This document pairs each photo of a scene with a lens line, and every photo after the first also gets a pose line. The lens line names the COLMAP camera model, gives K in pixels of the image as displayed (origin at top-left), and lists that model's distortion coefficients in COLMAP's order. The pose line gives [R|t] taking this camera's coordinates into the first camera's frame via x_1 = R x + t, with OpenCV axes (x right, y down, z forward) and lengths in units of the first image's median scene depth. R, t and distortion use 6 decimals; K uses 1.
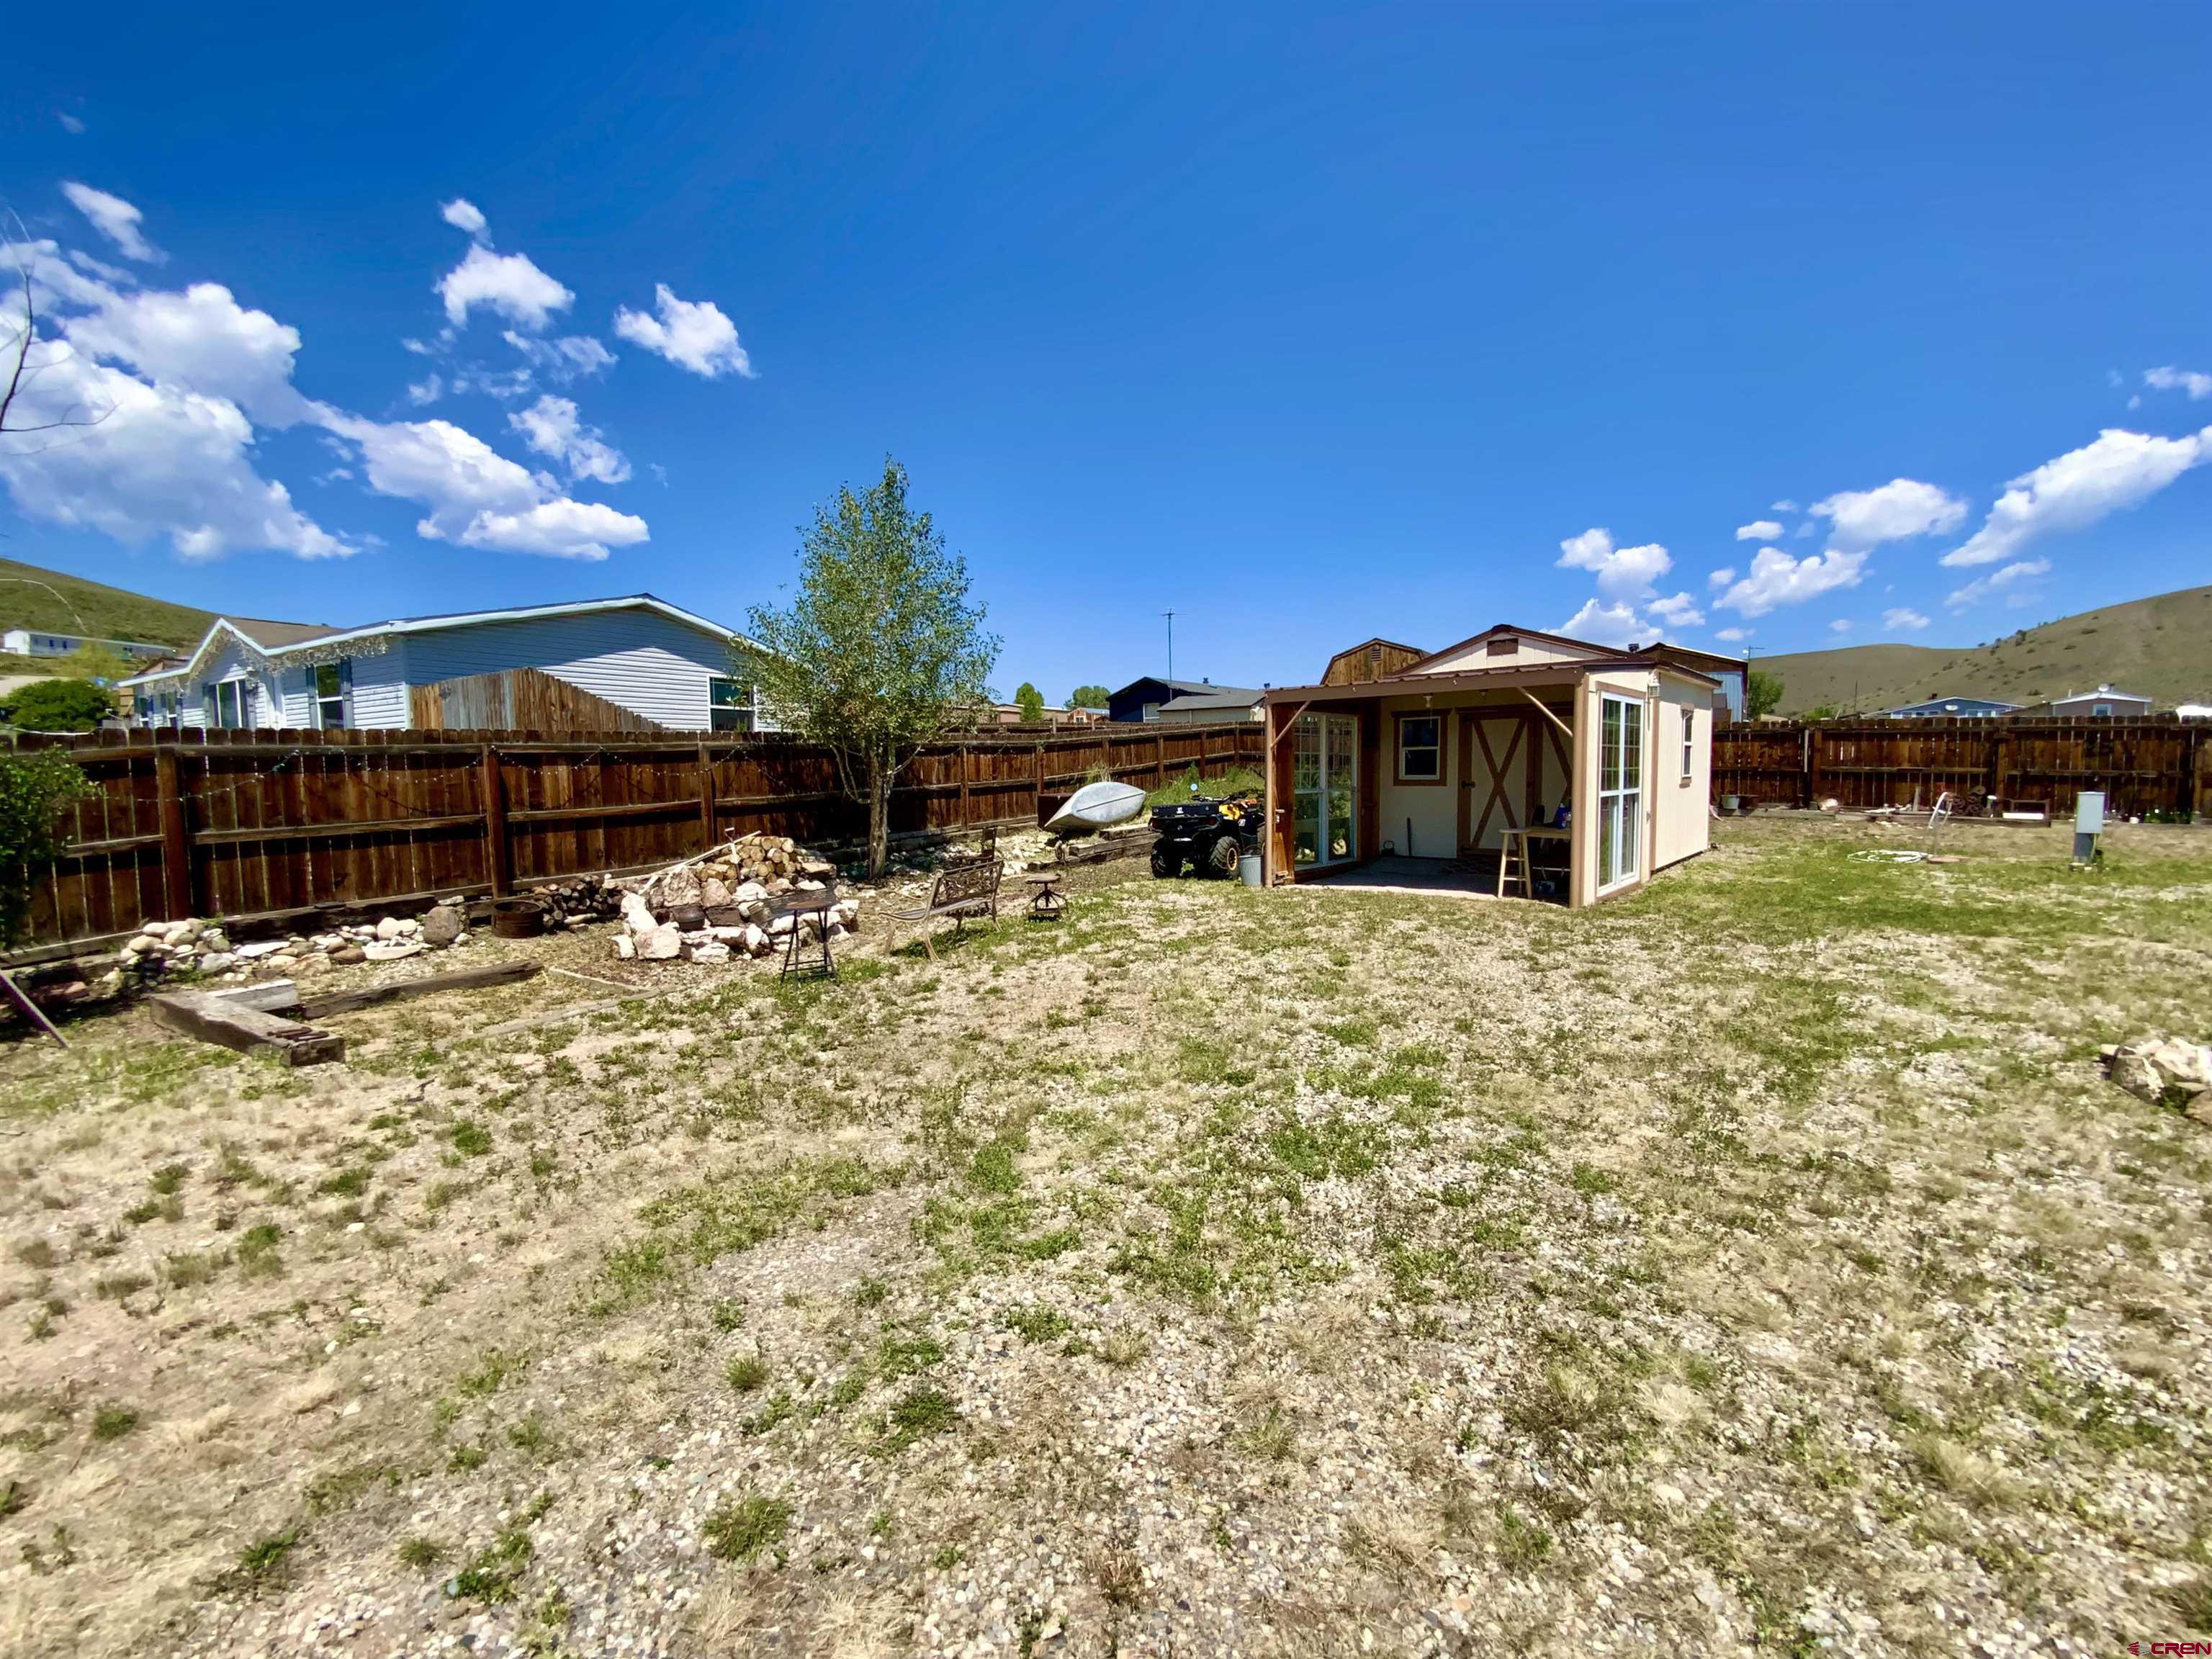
lens RADIAL K [[900.8, 0, 1106.0], [0, 900.8, 831.2], [0, 0, 1]] dist [0.003085, -0.005720]
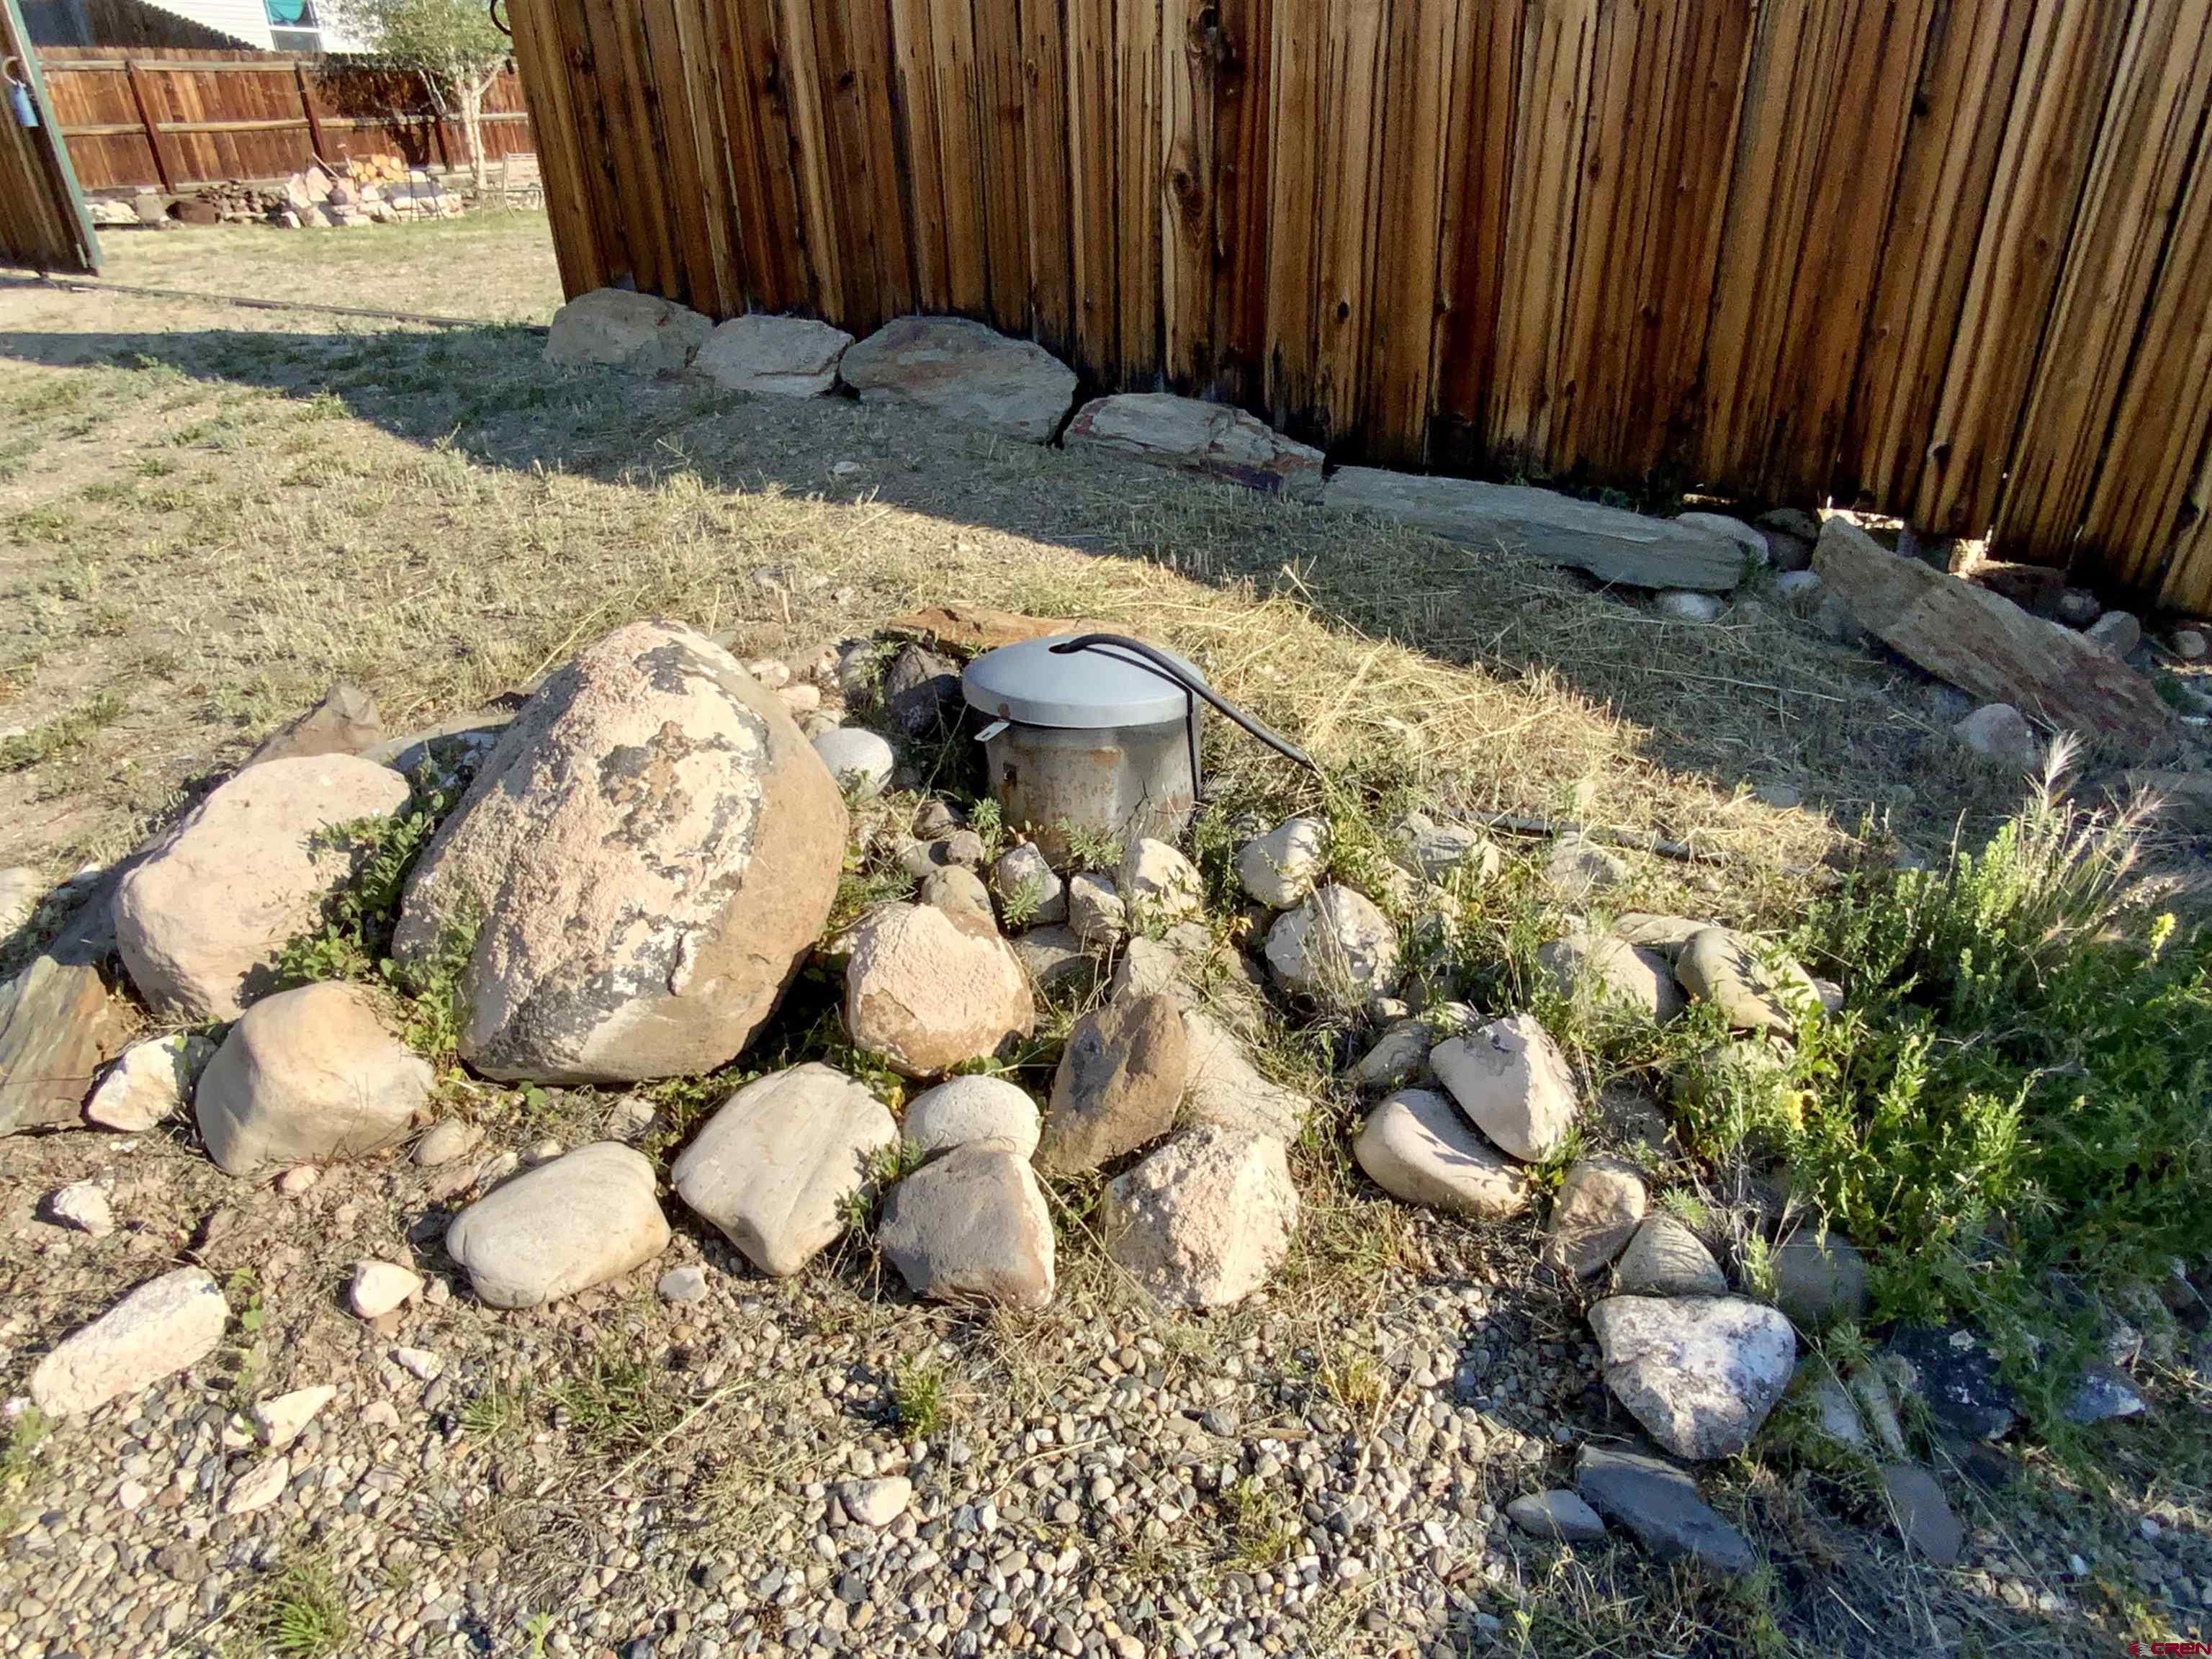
lens RADIAL K [[1331.1, 0, 1123.5], [0, 1331.1, 821.0], [0, 0, 1]] dist [-0.002870, 0.001863]
pose [[0.990333, -0.065550, 0.122246, 0.284732], [0.012413, 0.919642, 0.392560, 0.122130], [-0.138155, -0.387248, 0.911566, -0.939473]]
